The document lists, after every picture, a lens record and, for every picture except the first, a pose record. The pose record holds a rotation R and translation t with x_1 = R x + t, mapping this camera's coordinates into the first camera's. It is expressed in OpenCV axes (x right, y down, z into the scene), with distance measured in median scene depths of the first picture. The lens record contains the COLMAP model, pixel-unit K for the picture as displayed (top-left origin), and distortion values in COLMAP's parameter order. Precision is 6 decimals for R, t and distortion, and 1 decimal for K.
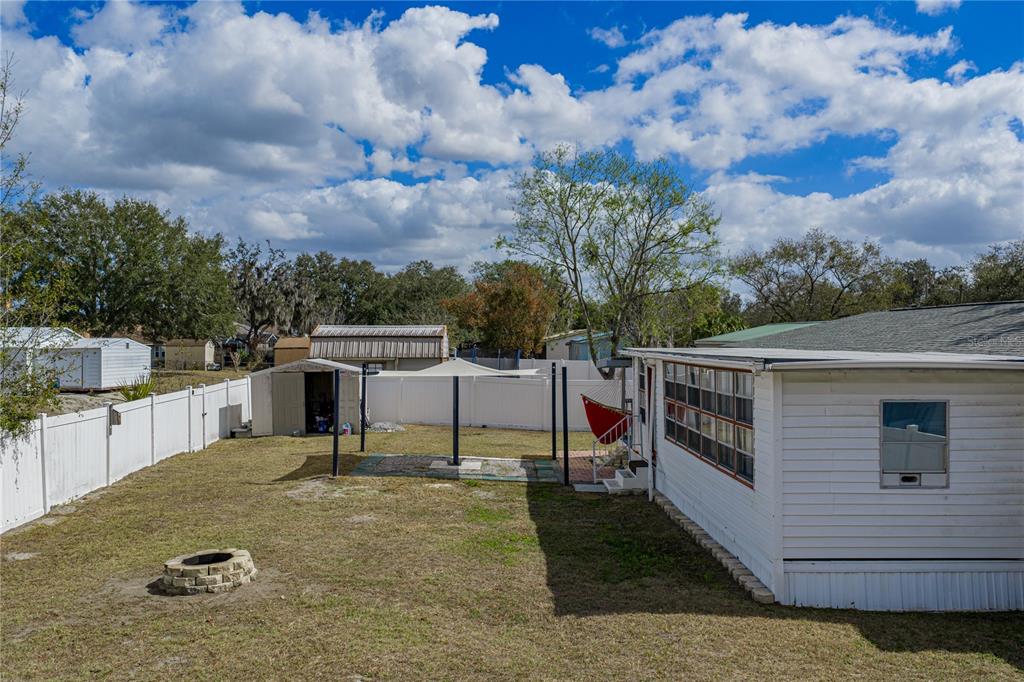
lens RADIAL K [[873.9, 0, 512.0], [0, 873.9, 341.0], [0, 0, 1]] dist [0.007916, 0.002278]
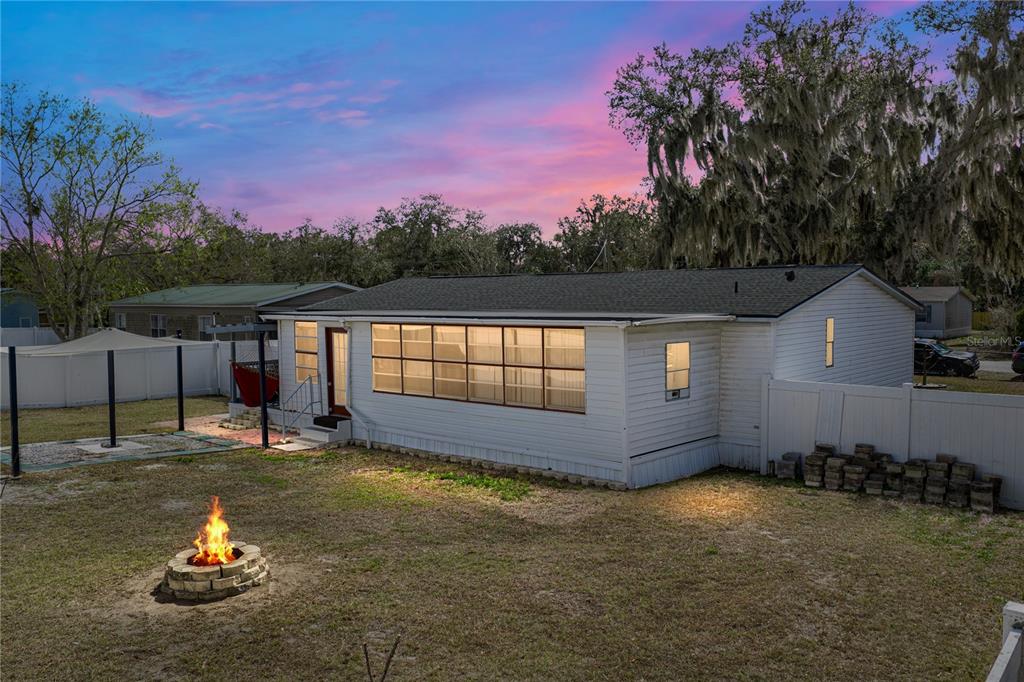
lens RADIAL K [[849.4, 0, 512.0], [0, 849.4, 341.0], [0, 0, 1]] dist [0.008053, -0.003713]
pose [[0.681494, -0.047085, 0.730307, -0.816712], [0.011710, 0.998502, 0.053450, -0.018038], [-0.731730, -0.027874, 0.681025, 0.194094]]
